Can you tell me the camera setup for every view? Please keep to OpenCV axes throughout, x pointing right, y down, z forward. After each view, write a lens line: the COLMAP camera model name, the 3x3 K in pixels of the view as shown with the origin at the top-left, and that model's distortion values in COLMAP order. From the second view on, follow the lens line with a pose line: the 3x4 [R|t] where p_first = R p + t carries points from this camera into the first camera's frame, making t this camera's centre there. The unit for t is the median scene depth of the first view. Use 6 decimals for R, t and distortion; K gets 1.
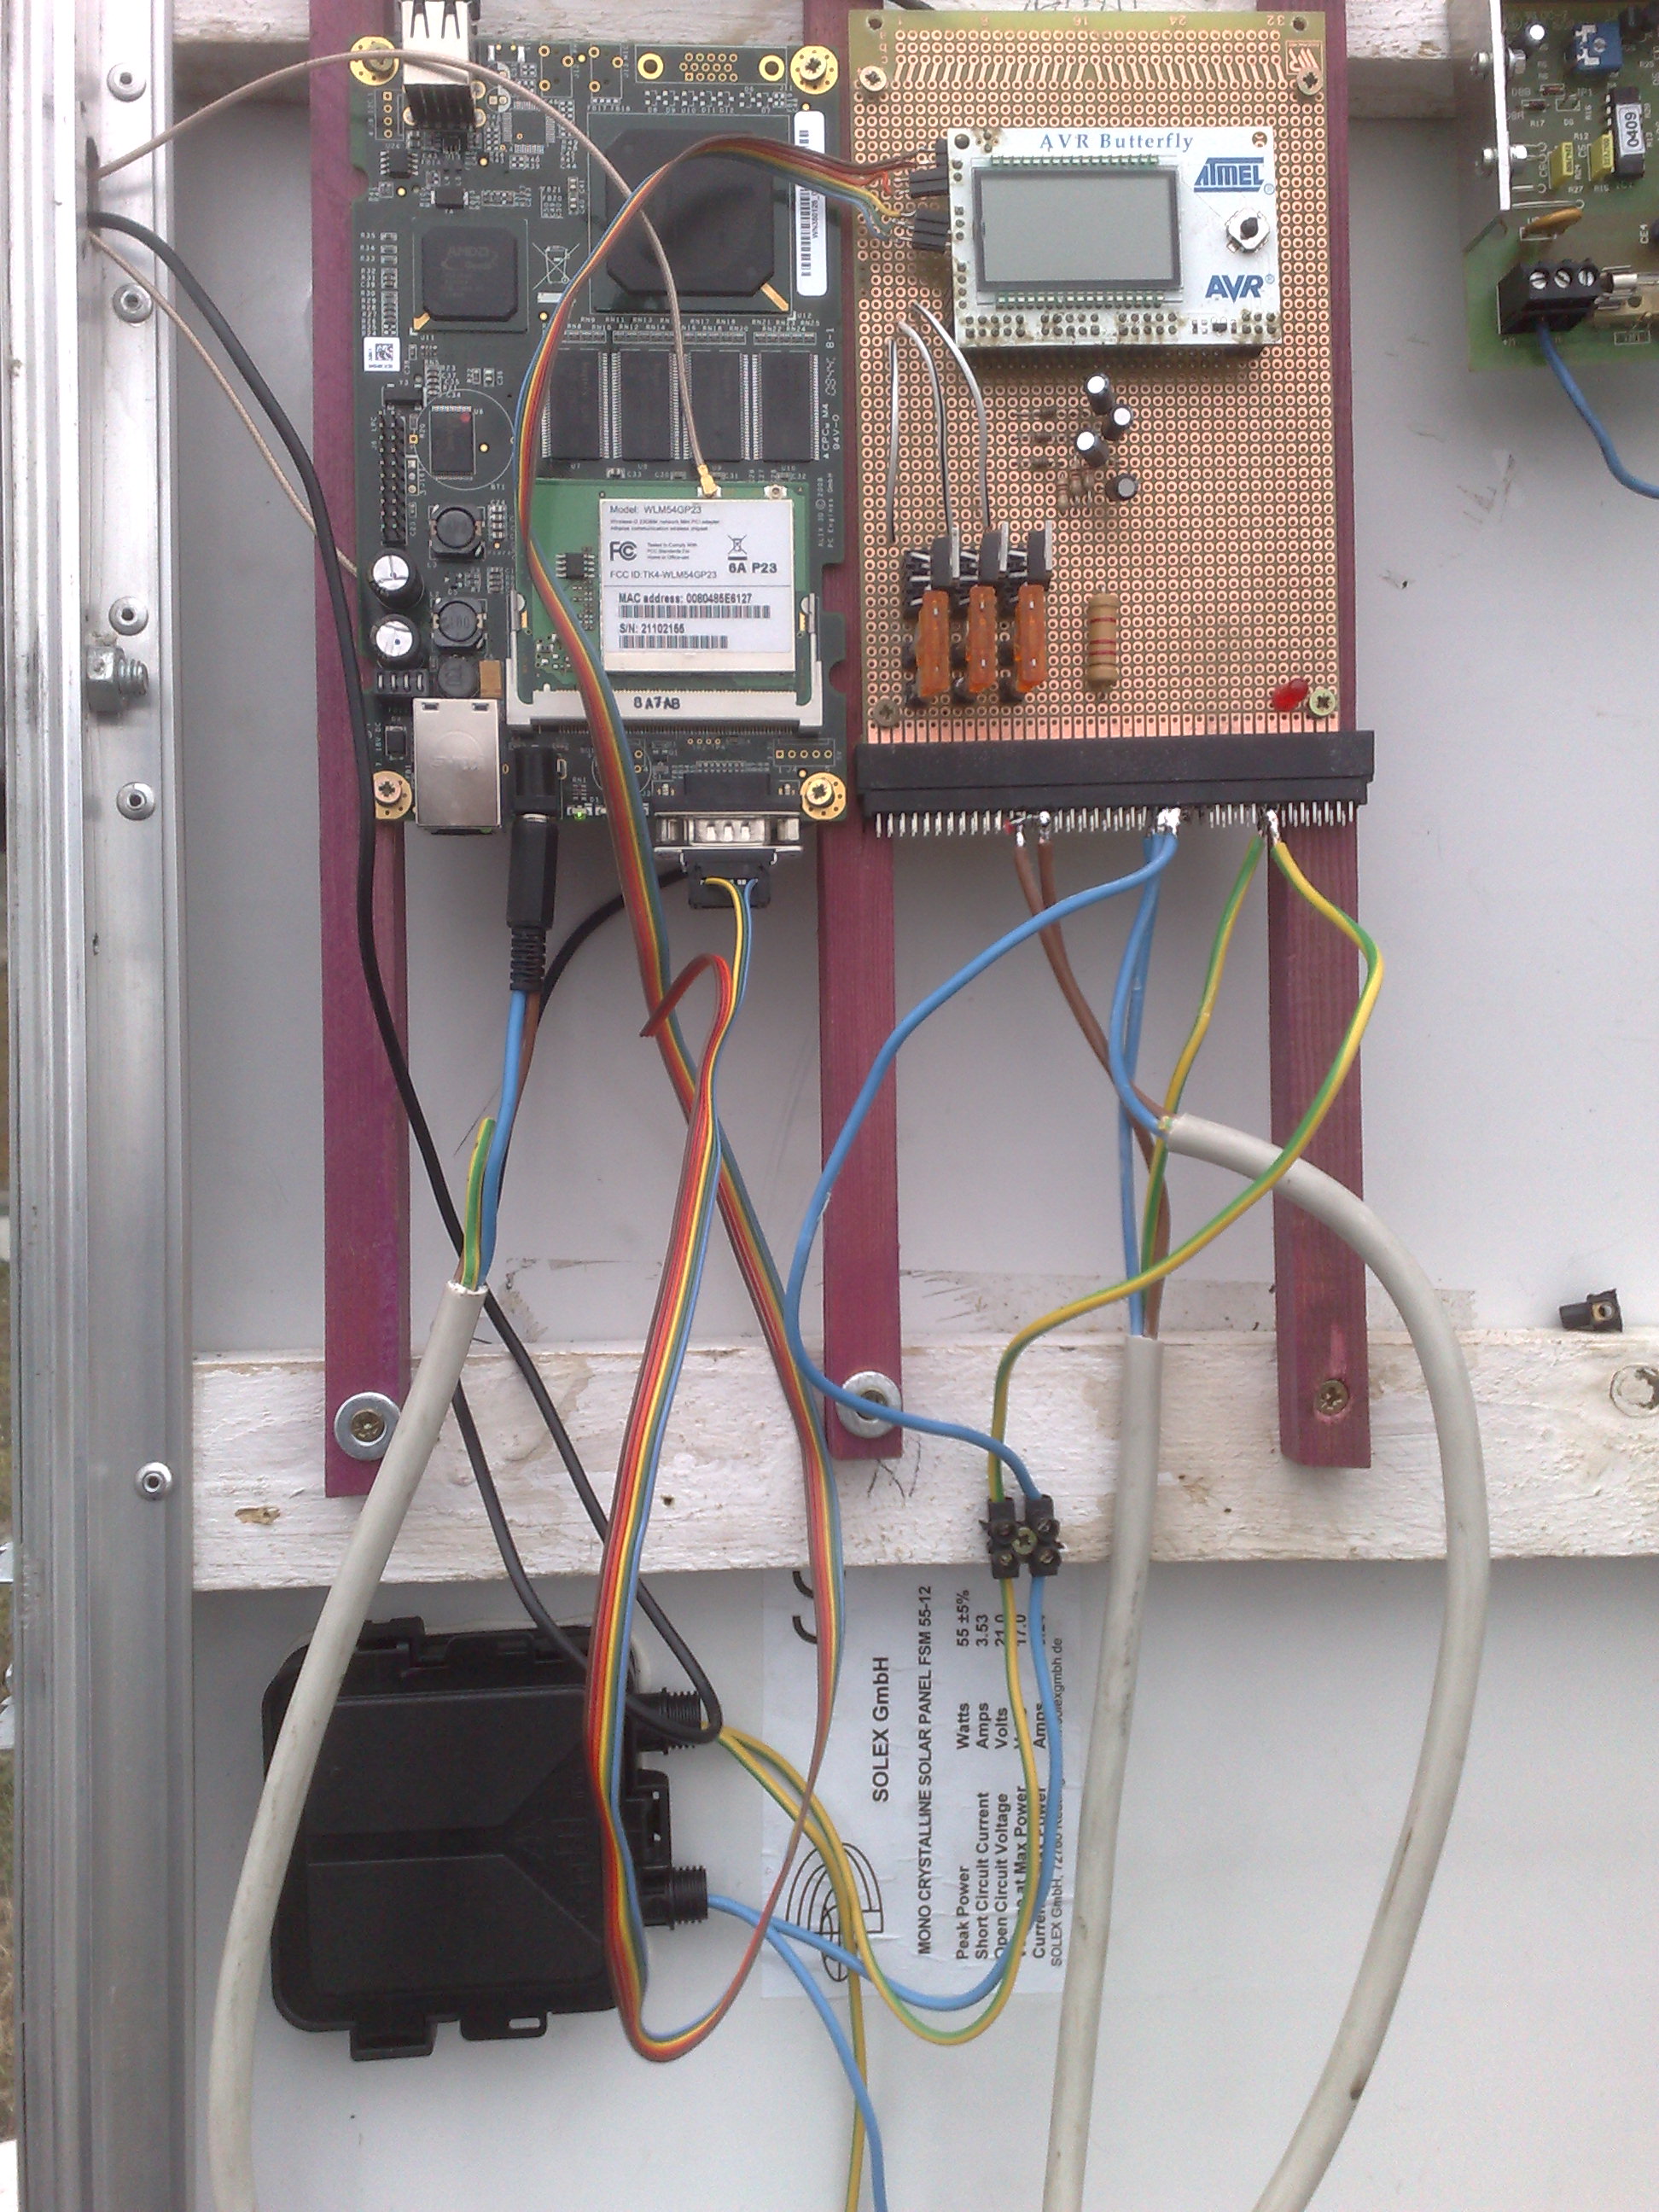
lens RADIAL K [[2154.8, 0, 819.6], [0, 2154.8, 1116.7], [0, 0, 1]] dist [0.174589, -0.456667]
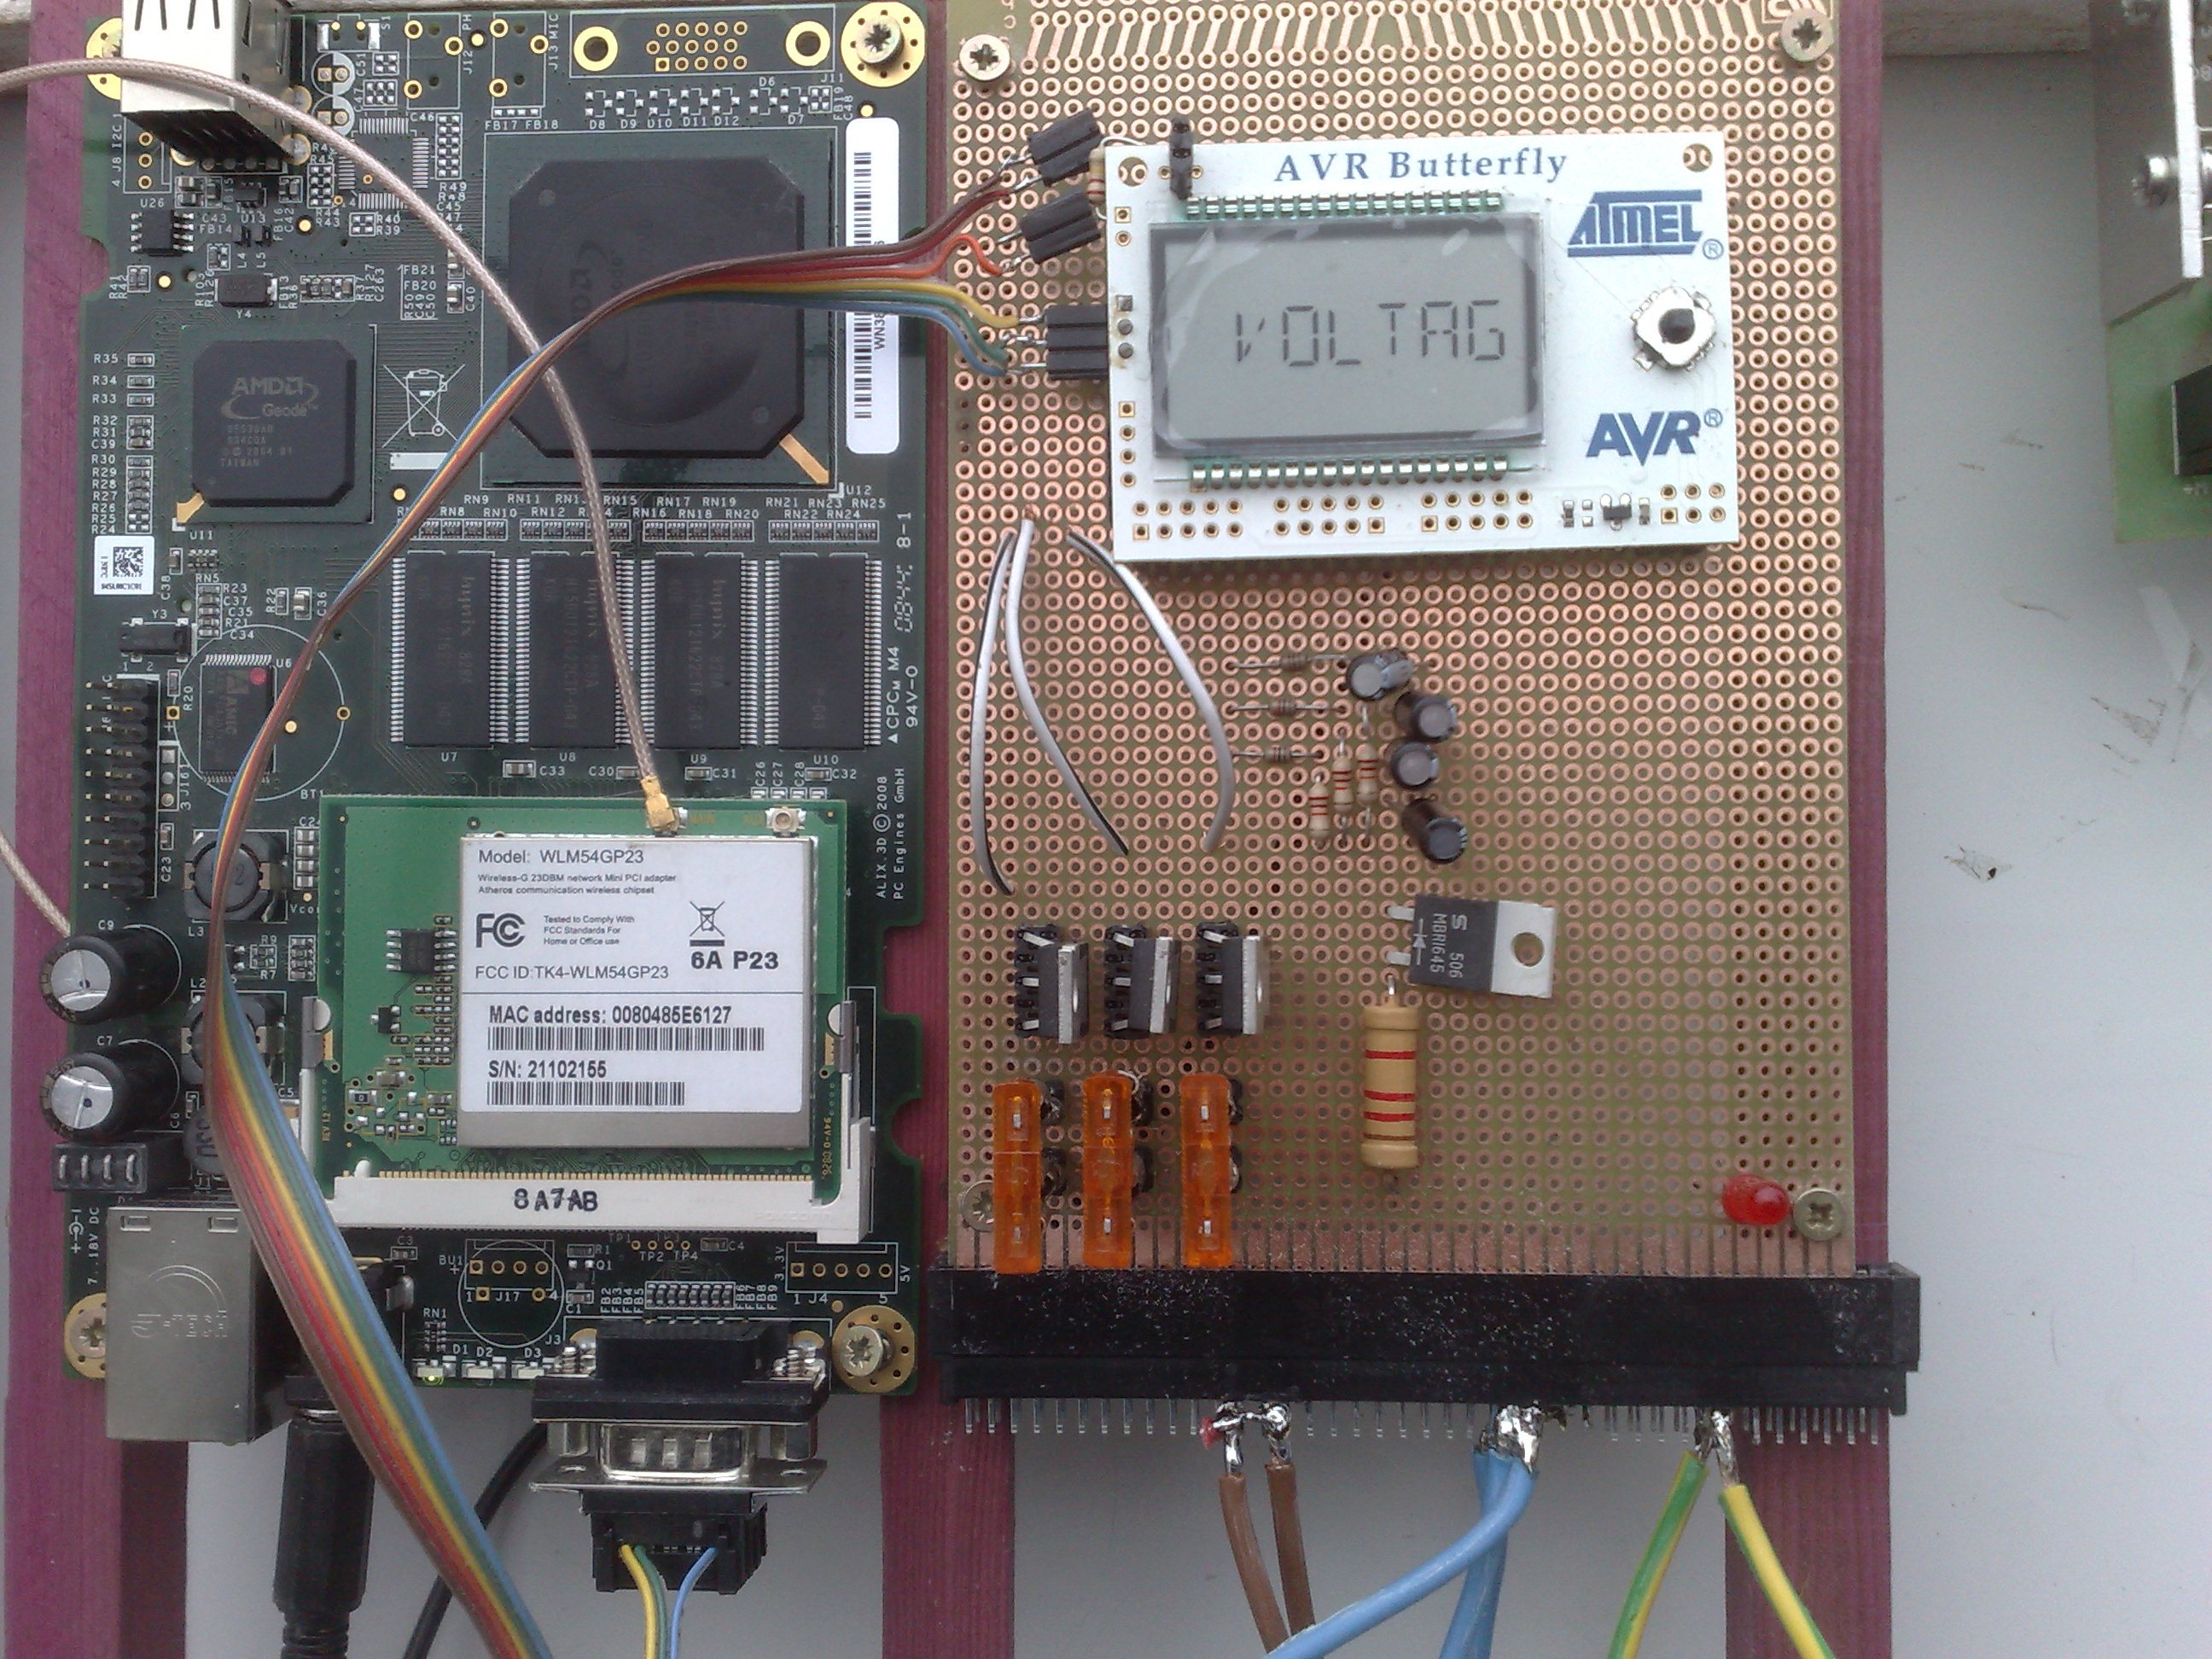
lens RADIAL K [[2107.4, 0, 1105.1], [0, 2107.4, 834.5], [0, 0, 1]] dist [0.225384, -0.544581]
pose [[0.990456, 0.017445, -0.136724, 0.132409], [-0.019651, 0.999697, -0.014797, -0.273991], [0.136425, 0.017342, 0.990499, 0.476723]]
